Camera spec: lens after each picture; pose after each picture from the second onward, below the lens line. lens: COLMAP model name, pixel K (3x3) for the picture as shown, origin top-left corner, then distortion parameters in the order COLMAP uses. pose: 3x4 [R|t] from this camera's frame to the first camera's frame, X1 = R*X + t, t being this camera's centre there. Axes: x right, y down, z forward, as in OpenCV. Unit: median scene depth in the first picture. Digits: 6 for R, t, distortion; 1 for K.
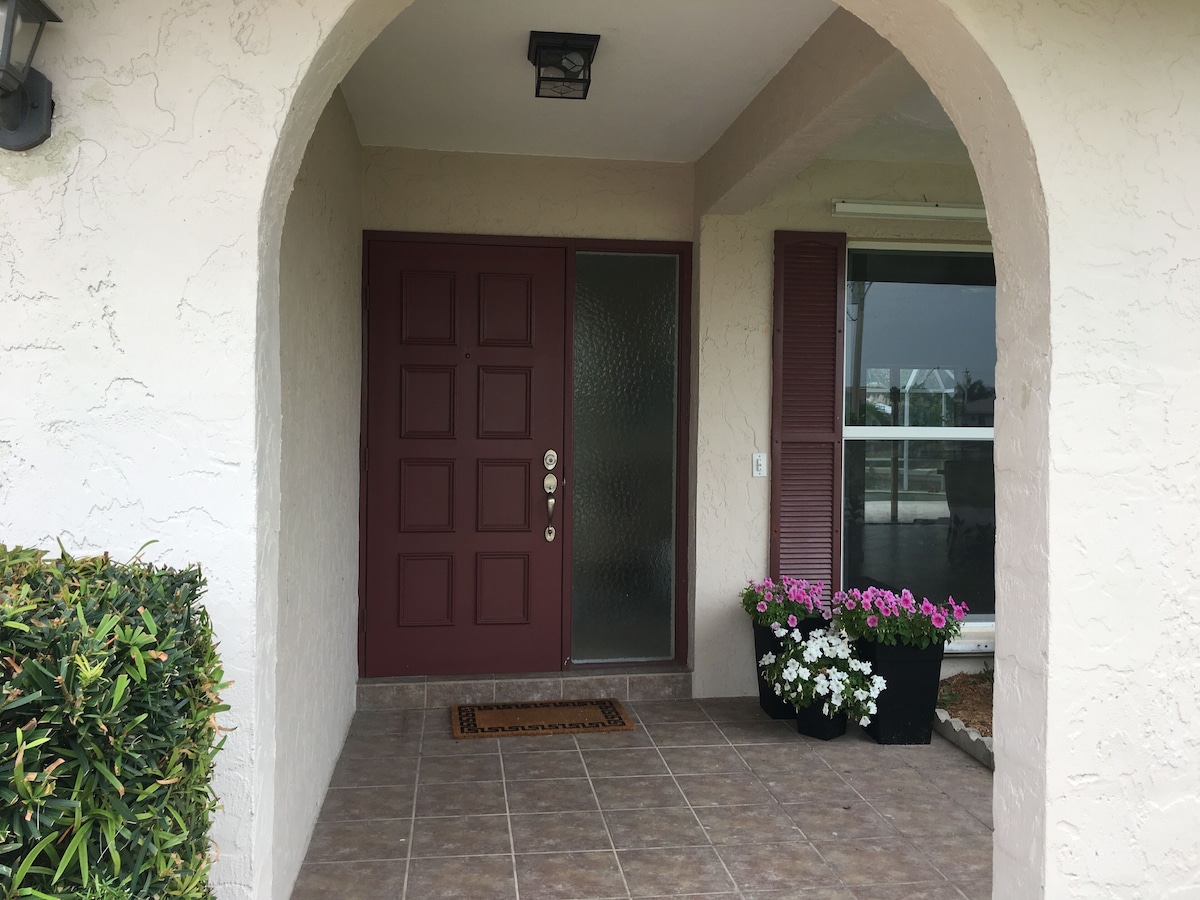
lens RADIAL K [[1033.0, 0, 597.2], [0, 1033.0, 442.0], [0, 0, 1]] dist [0.029199, -0.015232]
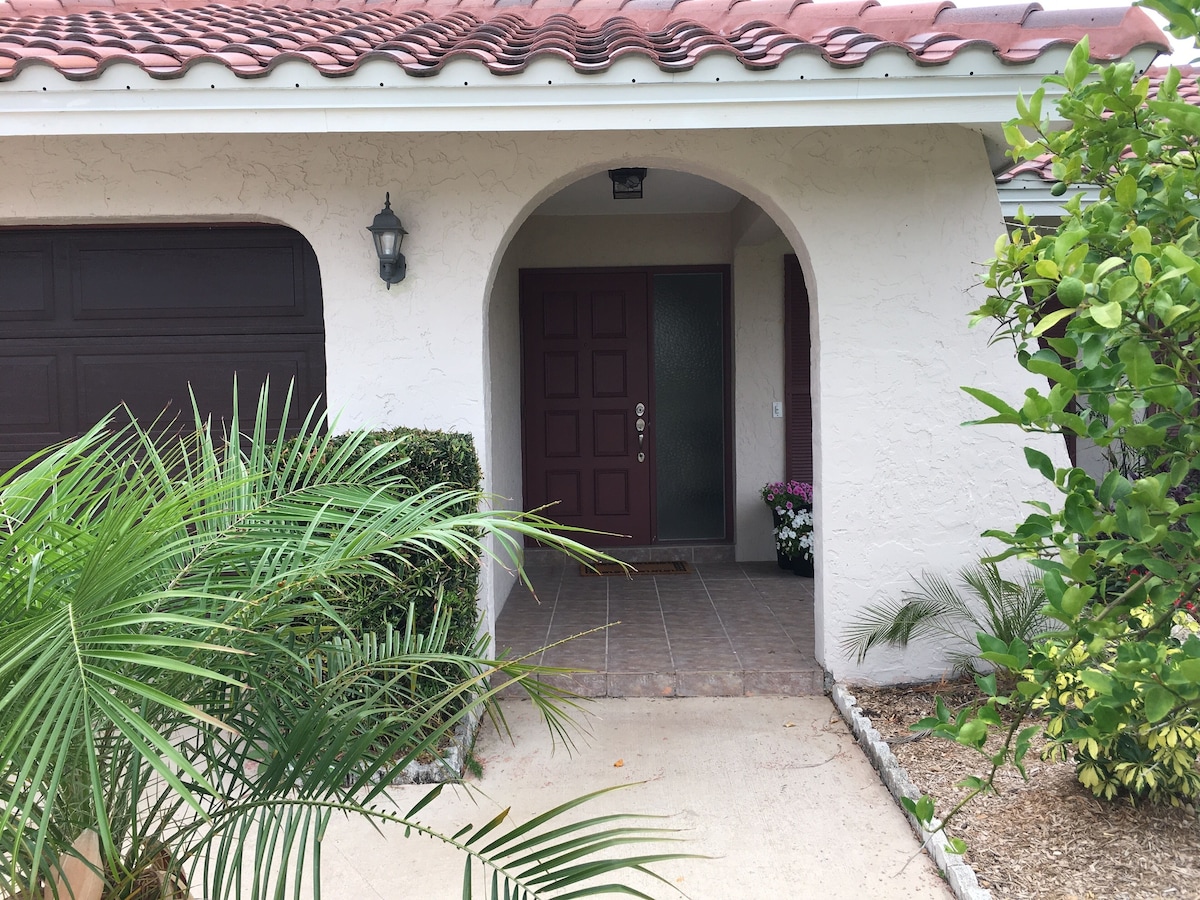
lens RADIAL K [[1033.0, 0, 602.5], [0, 1033.0, 451.7], [0, 0, 1]] dist [0.029199, -0.015232]
pose [[0.989527, -0.020527, -0.142878, 0.124104], [0.025842, 0.999038, 0.035441, 0.024748], [0.142013, -0.038762, 0.989106, -0.573676]]
